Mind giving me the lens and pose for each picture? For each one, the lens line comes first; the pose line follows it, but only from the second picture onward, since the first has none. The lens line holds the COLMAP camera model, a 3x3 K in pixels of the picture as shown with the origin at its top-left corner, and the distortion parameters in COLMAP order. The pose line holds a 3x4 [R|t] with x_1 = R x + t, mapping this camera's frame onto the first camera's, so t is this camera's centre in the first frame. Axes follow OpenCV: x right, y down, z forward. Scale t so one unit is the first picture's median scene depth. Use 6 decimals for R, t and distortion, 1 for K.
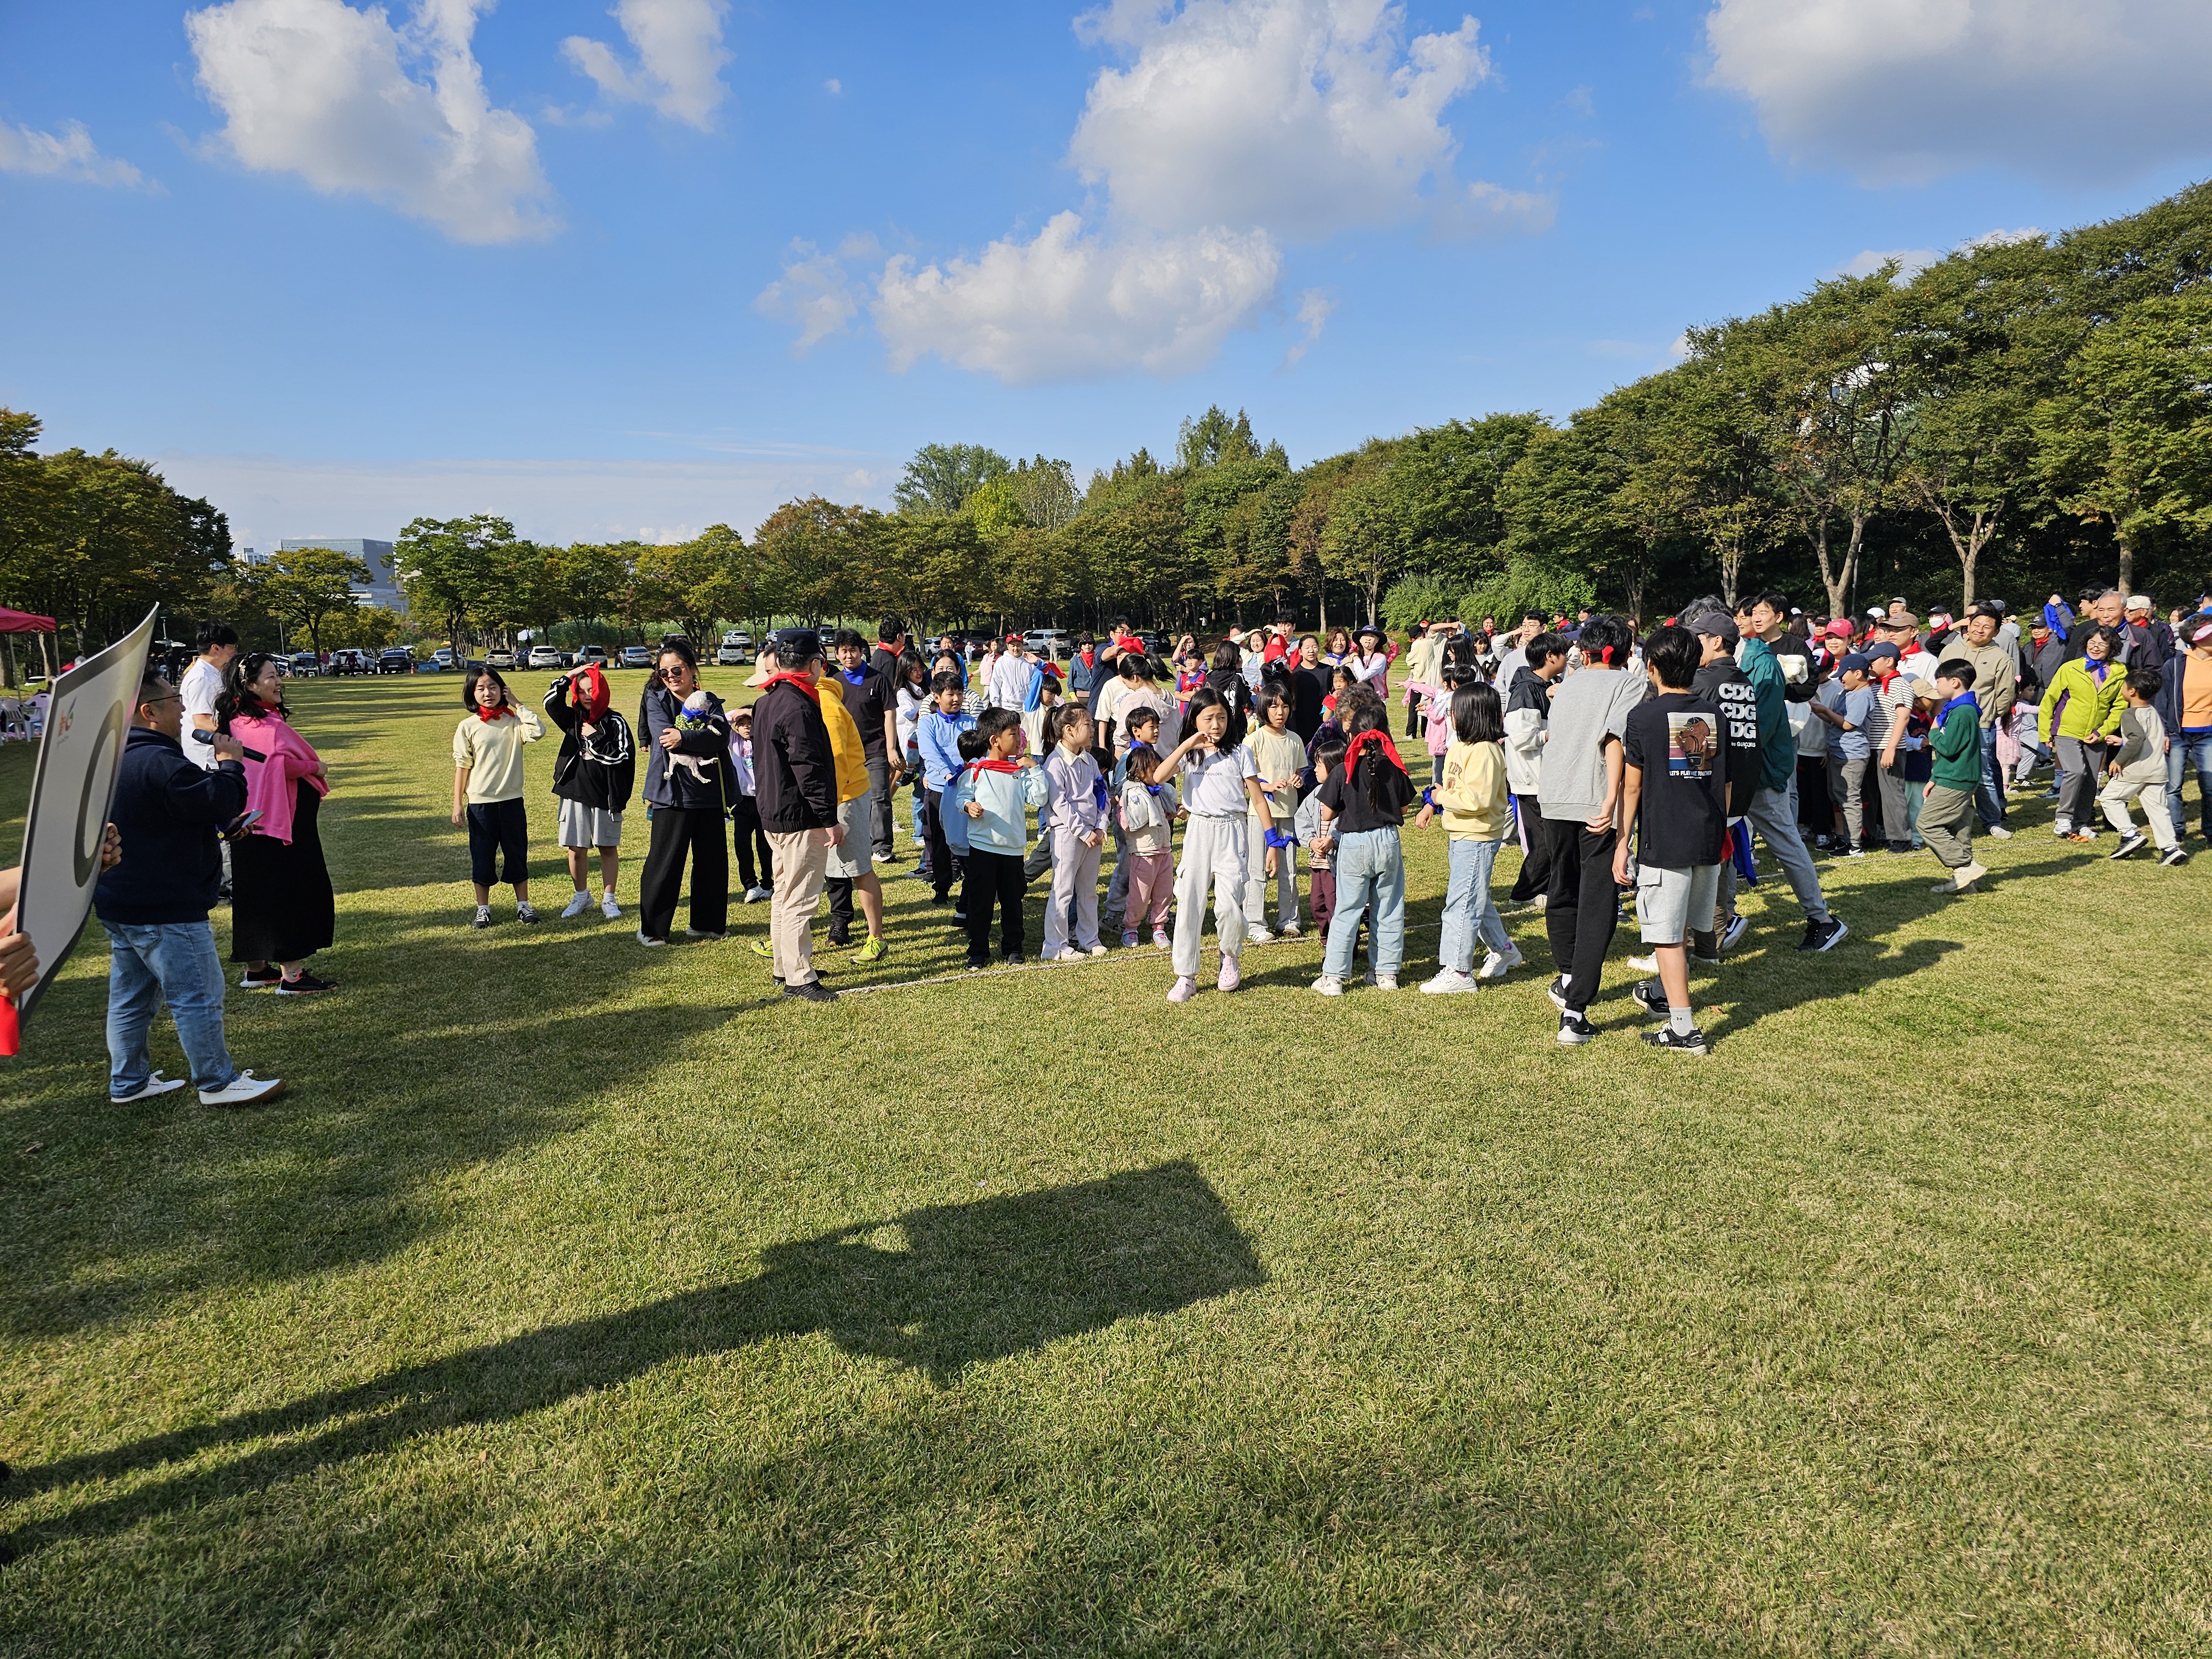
lens RADIAL K [[1486.3, 0, 1095.0], [0, 1486.3, 877.2], [0, 0, 1]] dist [0.066273, -0.068101]
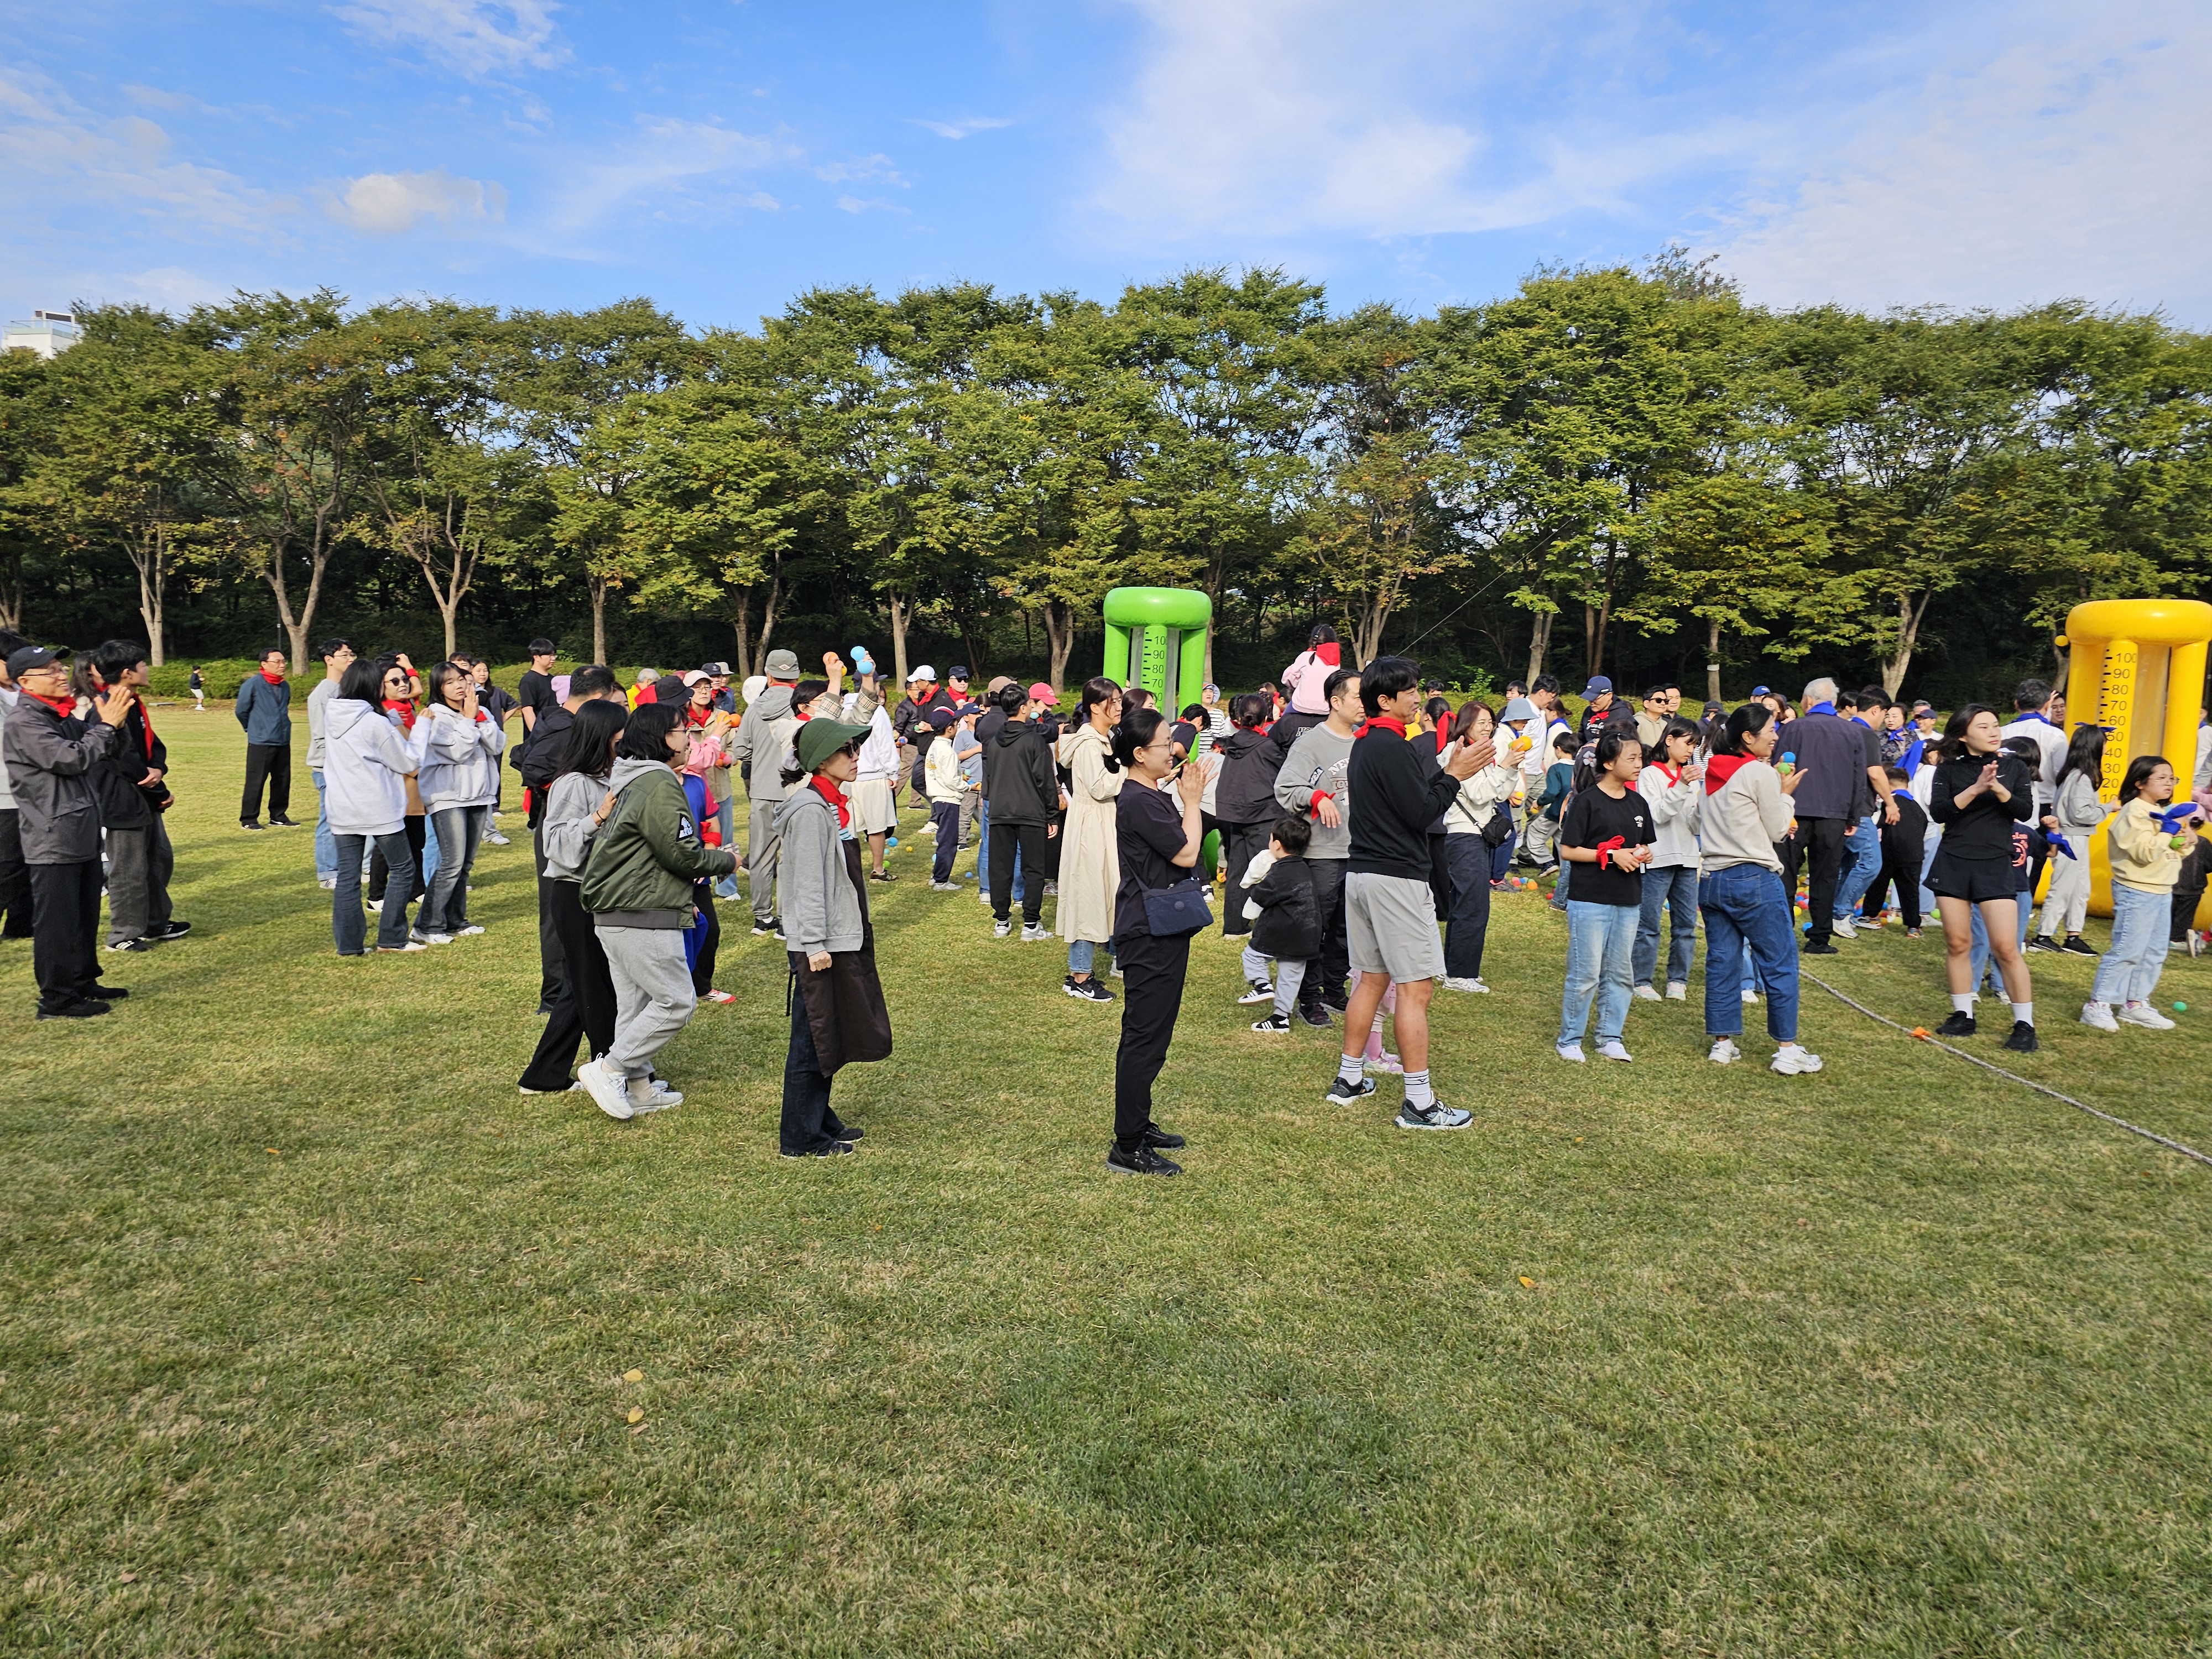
lens RADIAL K [[1469.9, 0, 1101.0], [0, 1469.9, 835.1], [0, 0, 1]] dist [0.066664, -0.061710]
pose [[0.471932, -0.063039, 0.879378, -0.104657], [0.104543, 0.994404, 0.015181, -0.024266], [-0.875415, 0.084769, 0.475882, 0.141371]]
